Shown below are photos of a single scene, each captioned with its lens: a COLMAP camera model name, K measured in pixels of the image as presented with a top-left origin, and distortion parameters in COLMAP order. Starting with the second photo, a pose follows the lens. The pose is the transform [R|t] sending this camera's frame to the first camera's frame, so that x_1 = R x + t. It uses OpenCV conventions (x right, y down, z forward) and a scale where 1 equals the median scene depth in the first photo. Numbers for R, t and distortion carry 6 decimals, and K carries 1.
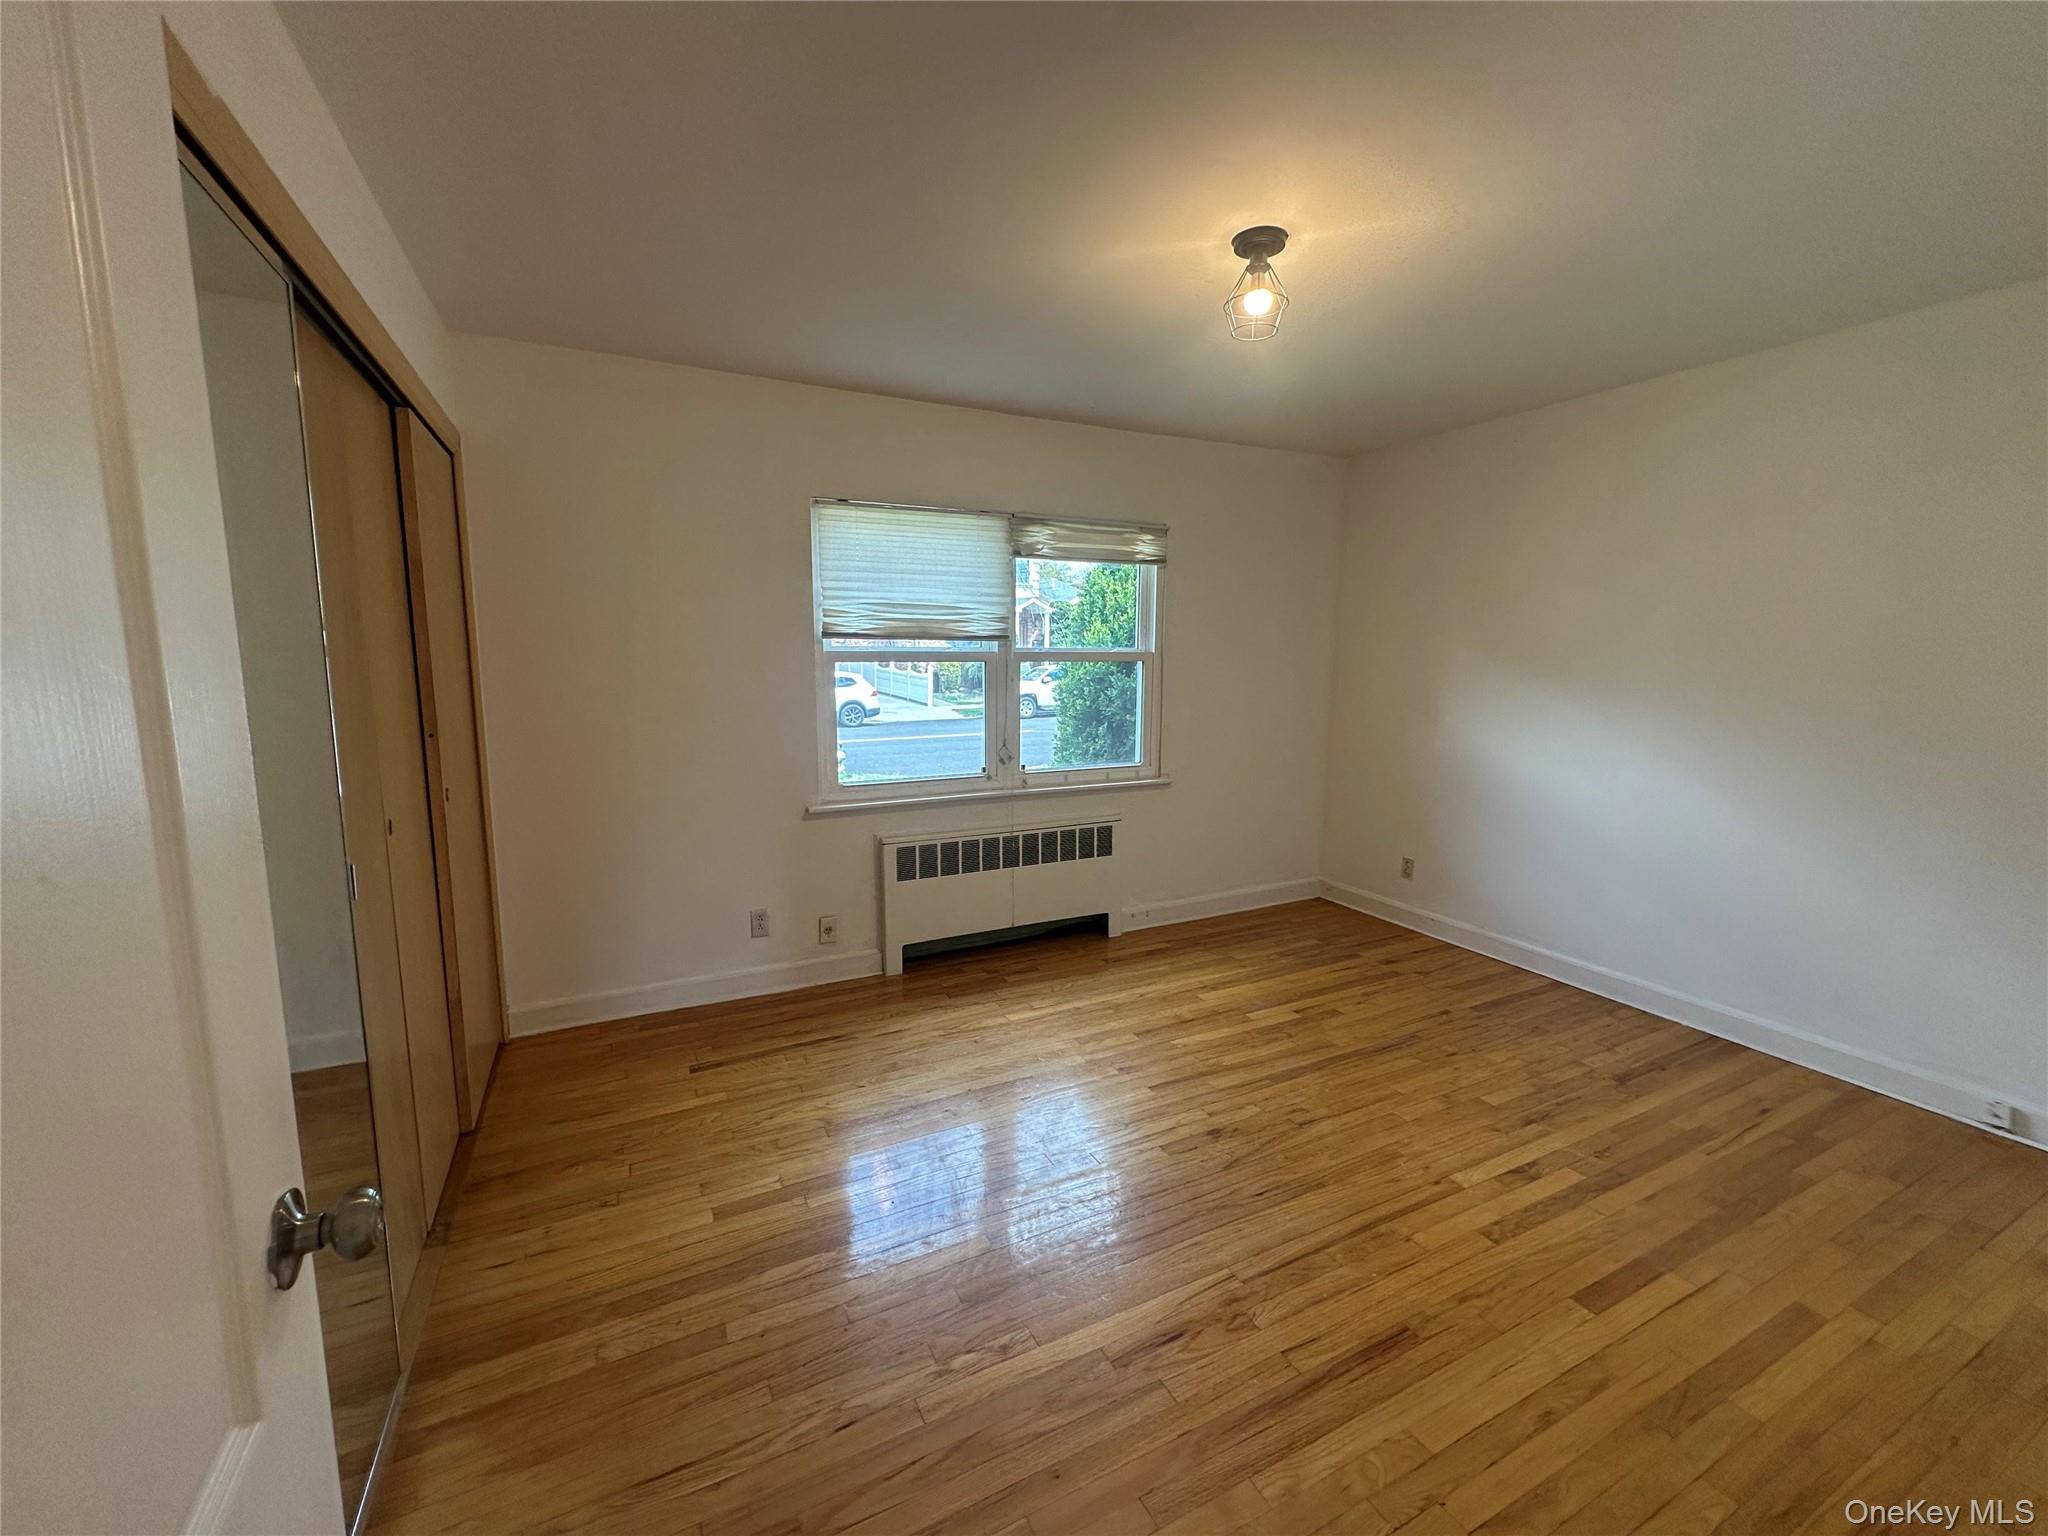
lens RADIAL K [[820.4, 0, 1020.1], [0, 820.4, 766.9], [0, 0, 1]] dist [-0.001176, 0.000656]
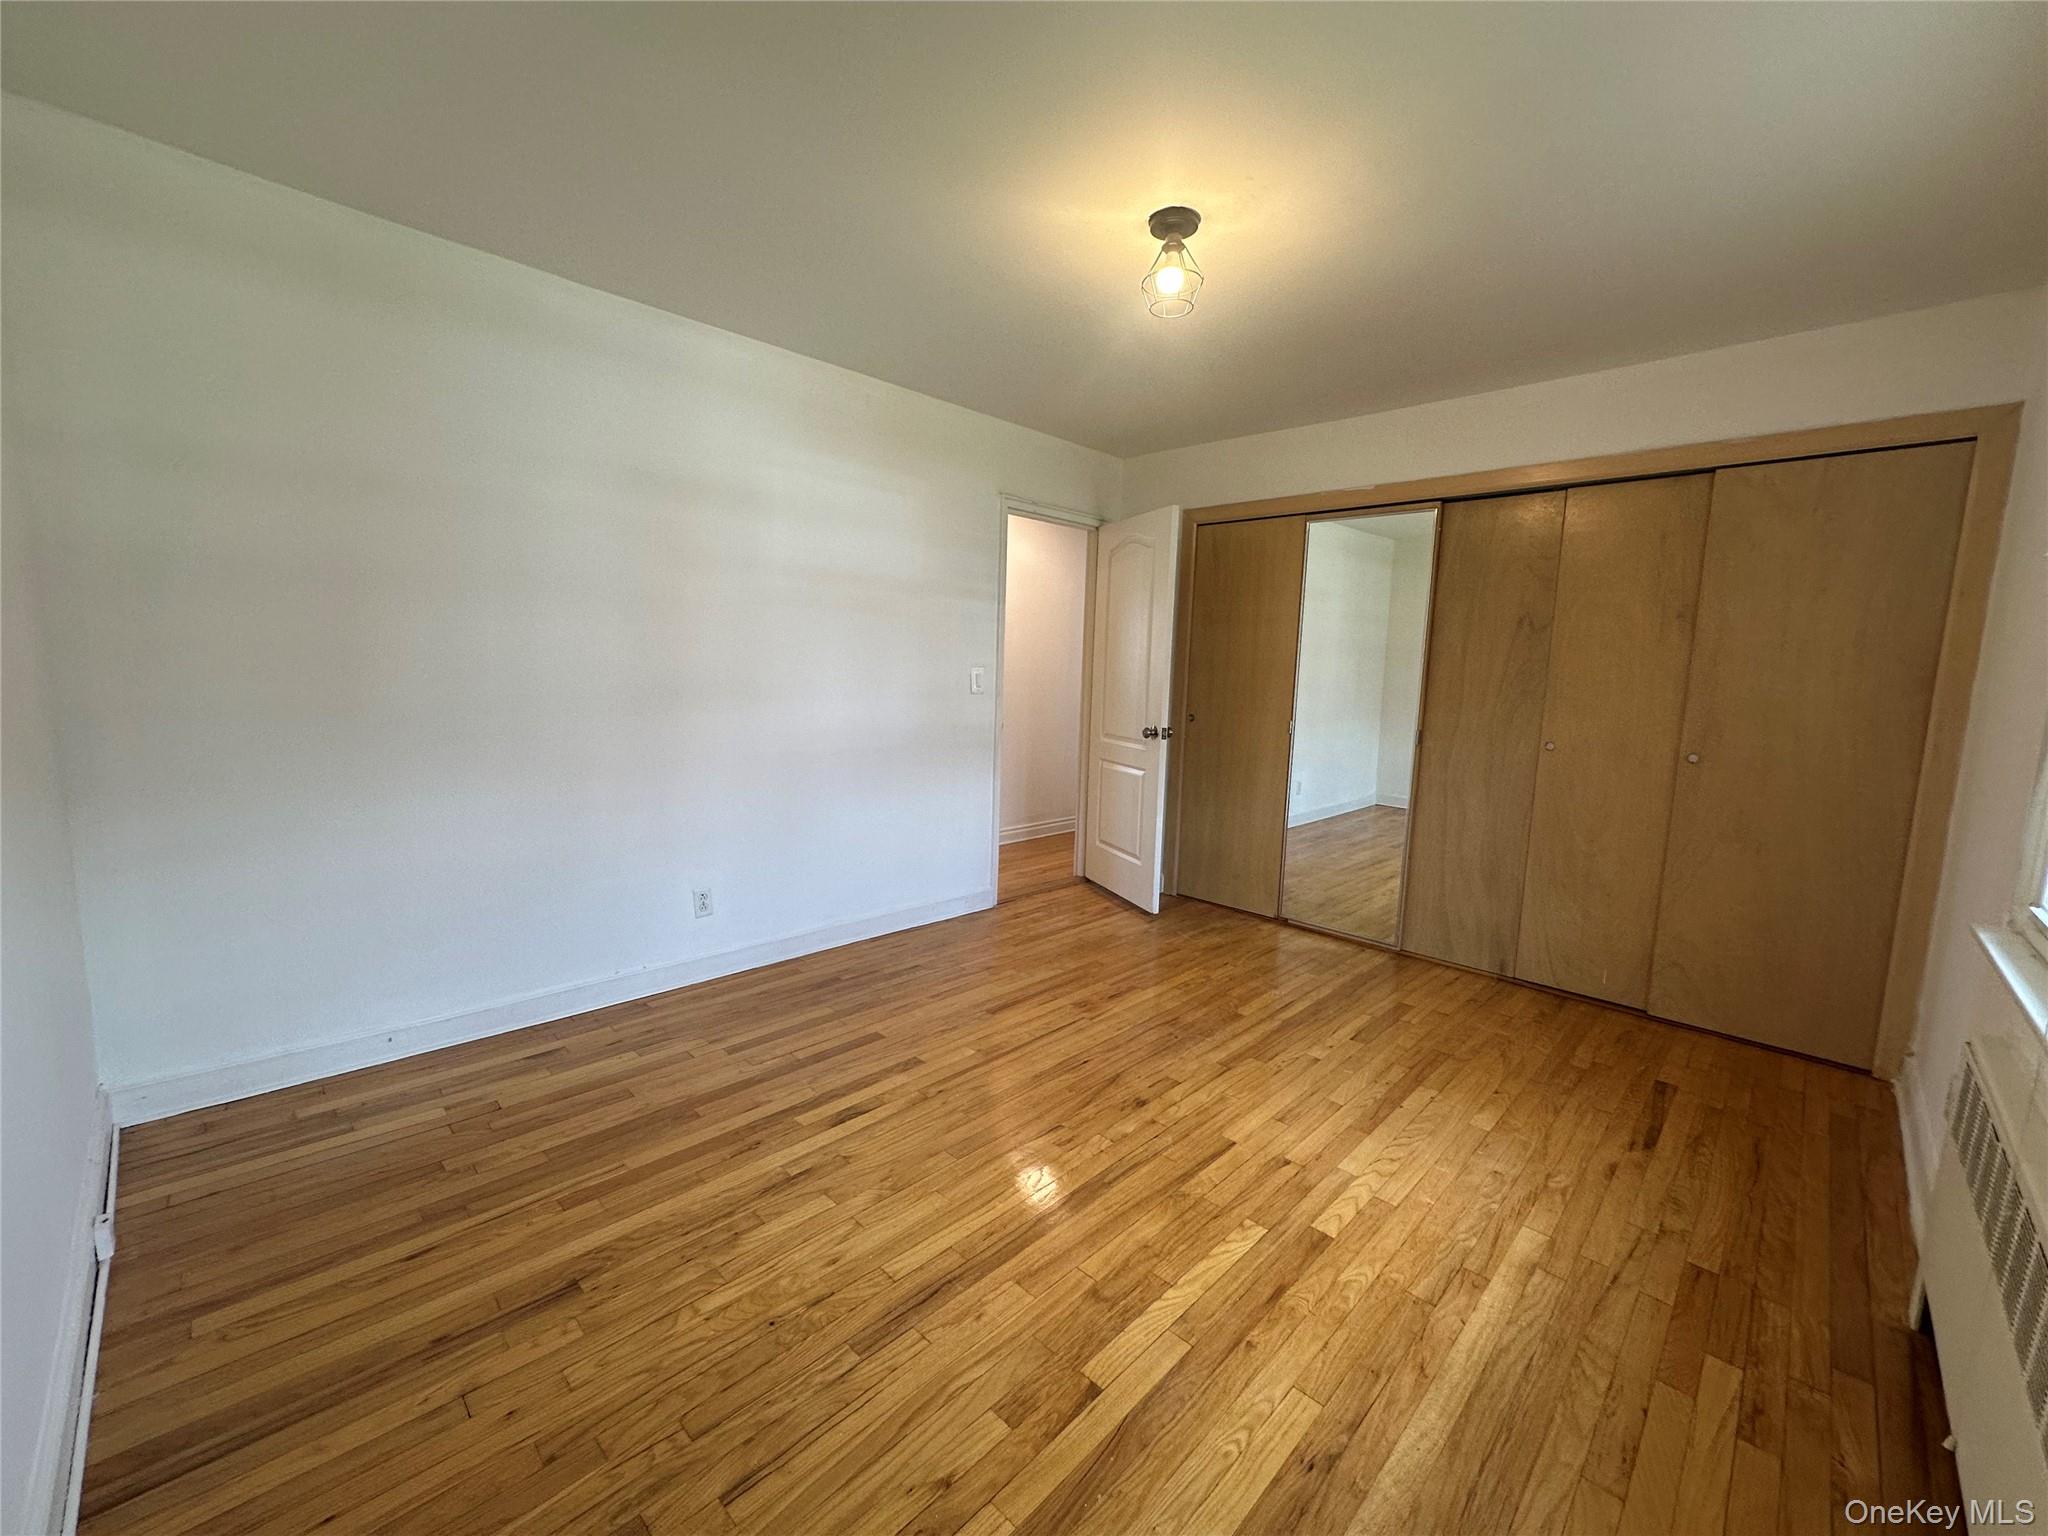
lens RADIAL K [[819.9, 0, 1021.2], [0, 819.9, 768.1], [0, 0, 1]] dist [-0.001234, 0.000568]
pose [[-0.943436, 0.006489, -0.331491, 0.703941], [-0.081706, 0.964424, 0.251417, -0.180402], [0.321329, 0.264281, -0.909342, 1.762404]]
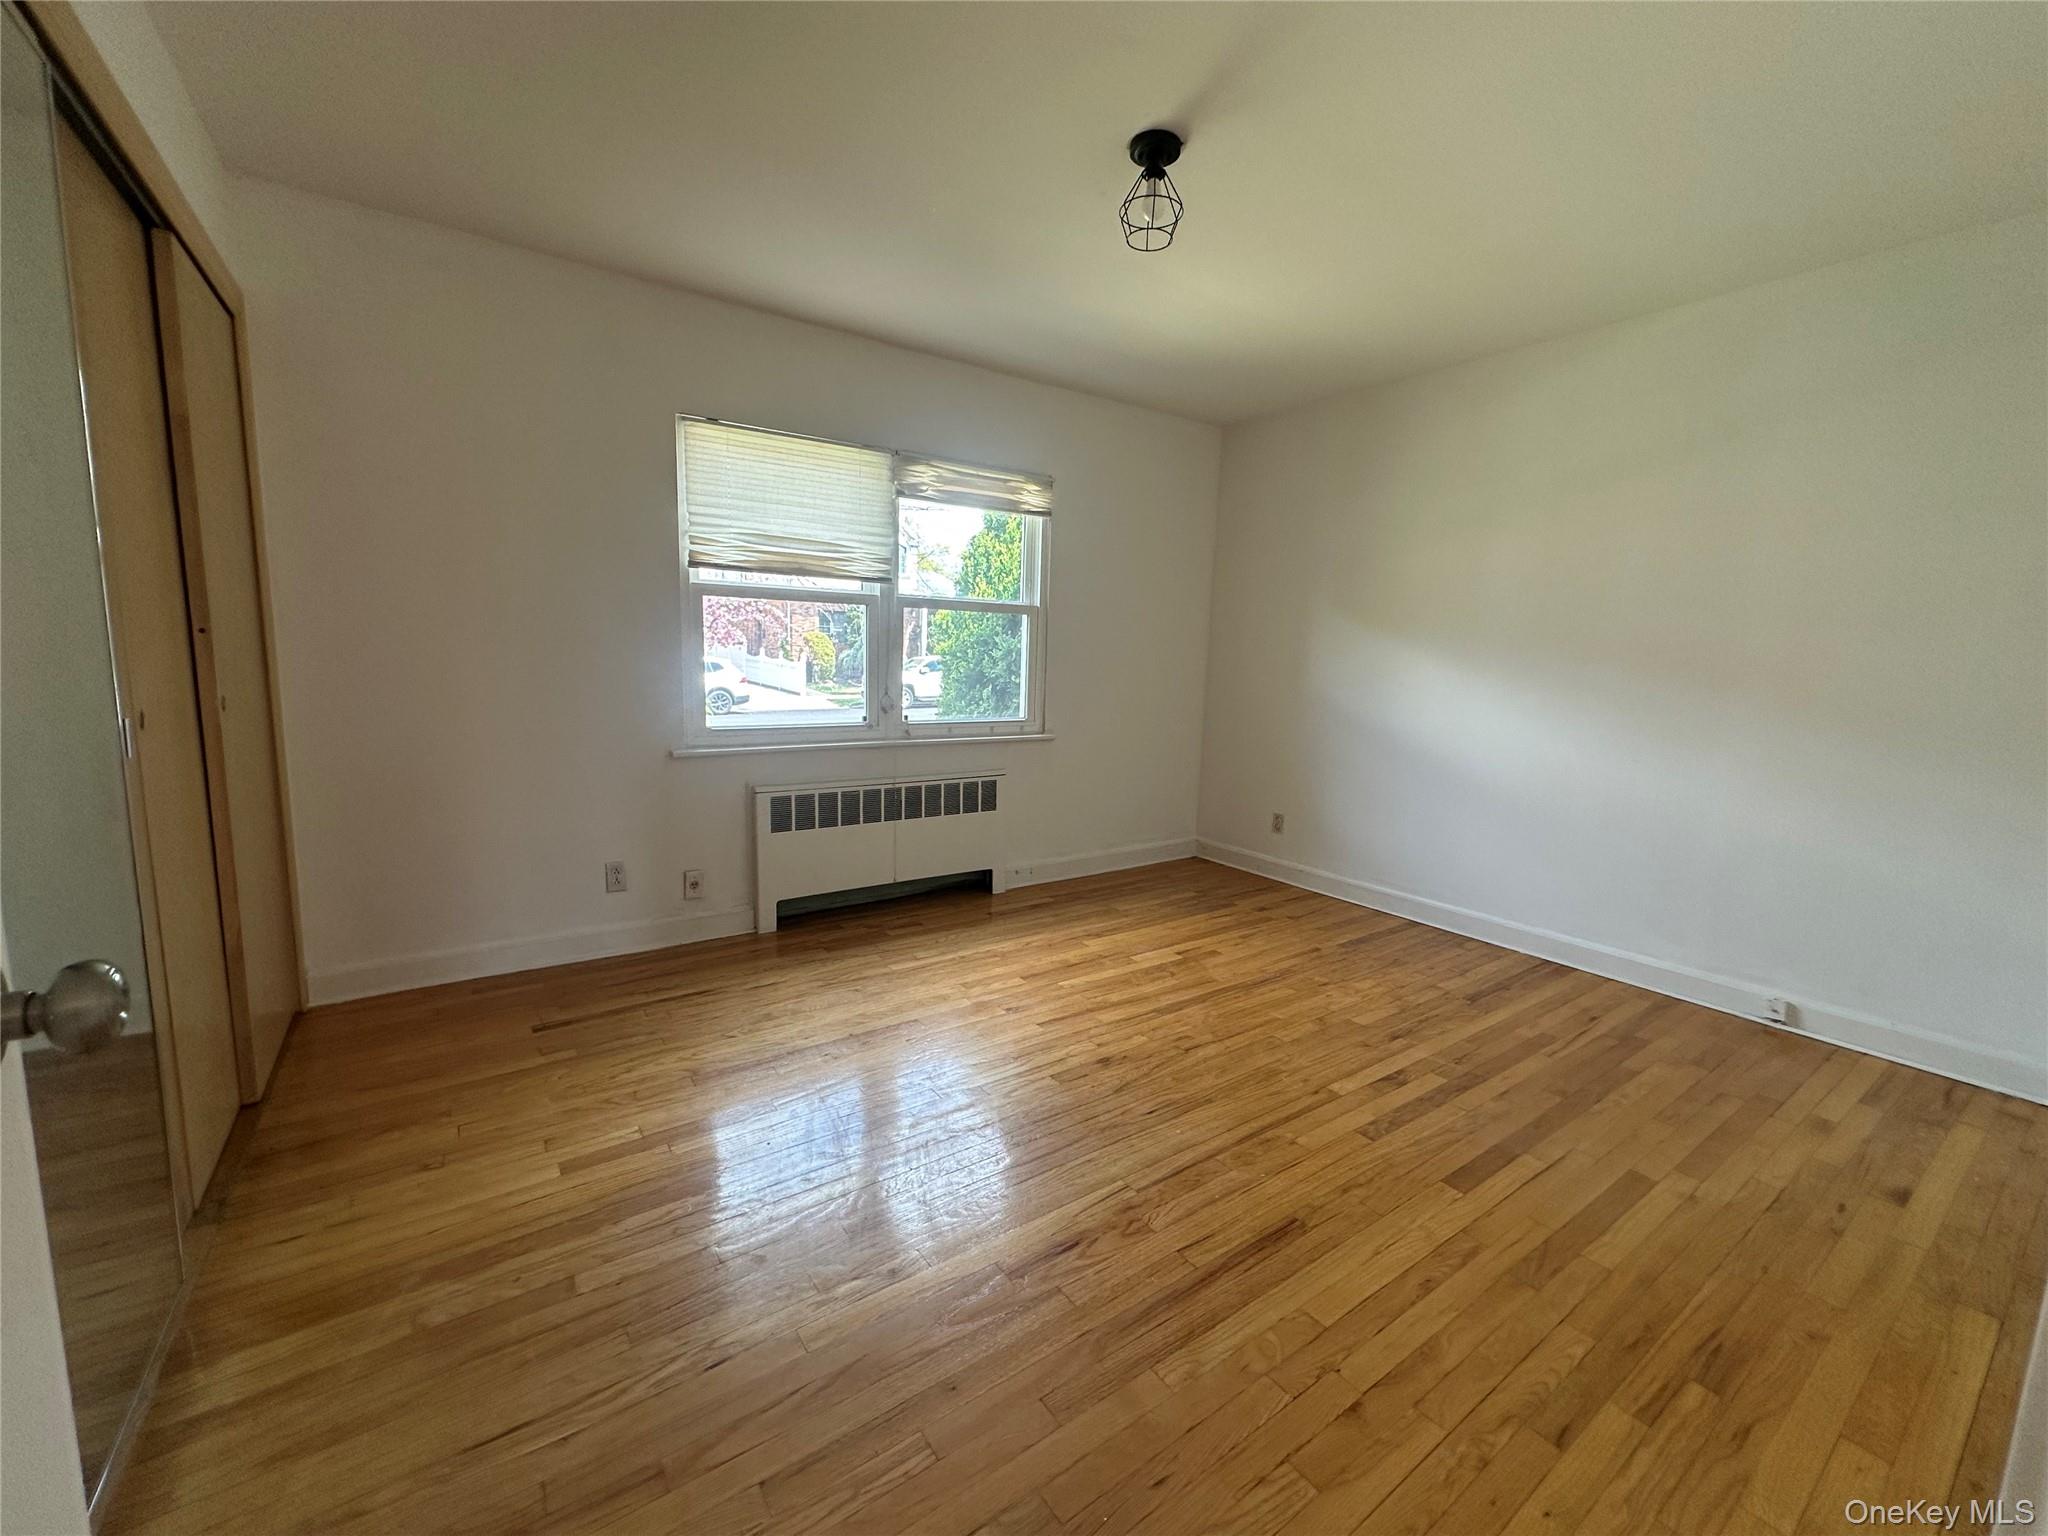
lens RADIAL K [[819.9, 0, 1021.2], [0, 819.9, 768.1], [0, 0, 1]] dist [-0.001234, 0.000568]
pose [[0.988486, 0.003575, 0.151273, -0.012844], [-0.004009, 0.999989, 0.002563, 0.091632], [-0.151262, -0.003140, 0.988489, 0.038768]]
